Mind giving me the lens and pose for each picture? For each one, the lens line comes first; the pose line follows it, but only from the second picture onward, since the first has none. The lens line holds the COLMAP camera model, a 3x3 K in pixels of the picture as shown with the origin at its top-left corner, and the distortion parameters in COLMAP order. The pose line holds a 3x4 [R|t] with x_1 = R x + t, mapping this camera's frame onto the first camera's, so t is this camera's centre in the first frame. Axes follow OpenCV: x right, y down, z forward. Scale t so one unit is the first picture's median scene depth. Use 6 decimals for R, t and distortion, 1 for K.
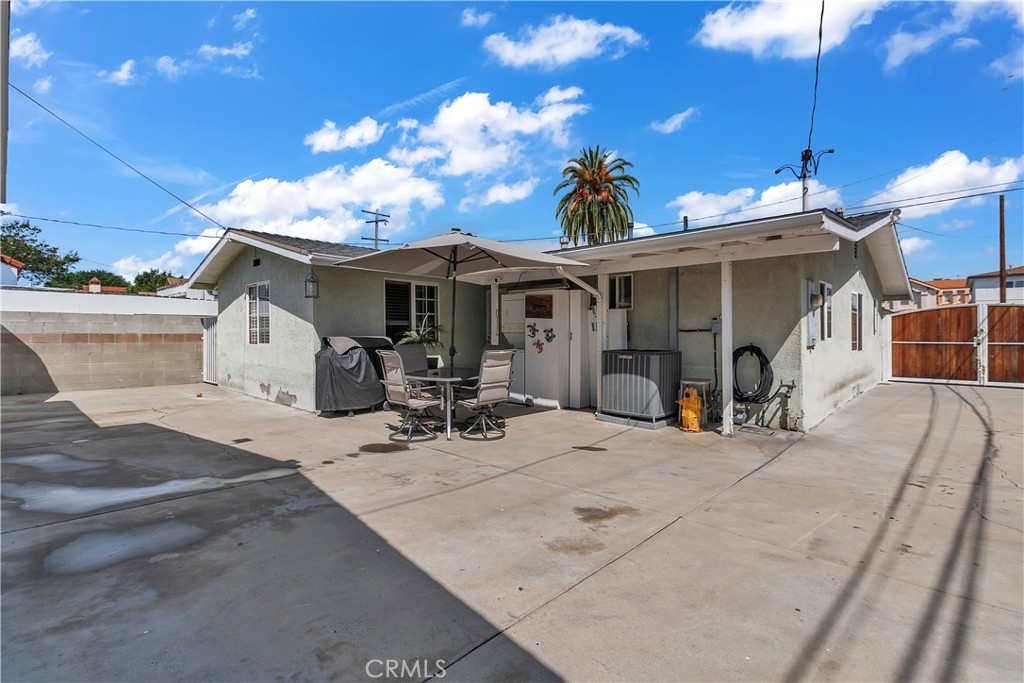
lens RADIAL K [[476.7, 0, 515.7], [0, 476.7, 331.0], [0, 0, 1]] dist [0.000825, 0.000224]
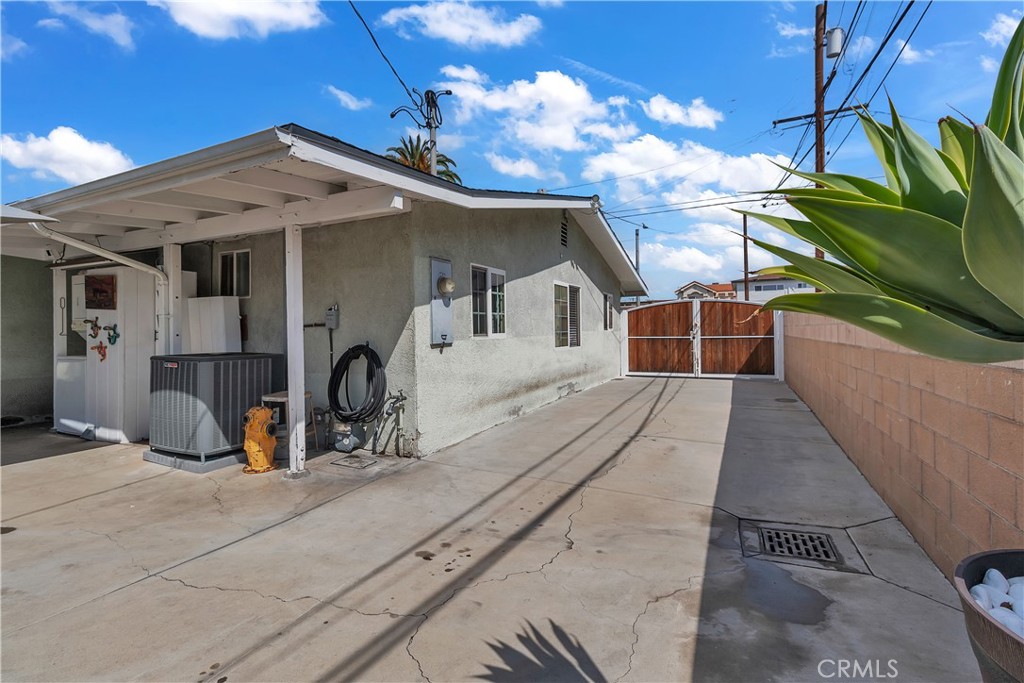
lens RADIAL K [[476.7, 0, 515.7], [0, 476.7, 331.0], [0, 0, 1]] dist [0.000825, 0.000224]
pose [[0.952814, -0.010477, 0.303372, 0.400973], [0.010003, 0.999945, 0.003116, 0.007512], [-0.303388, 0.000065, 0.952867, 0.177693]]
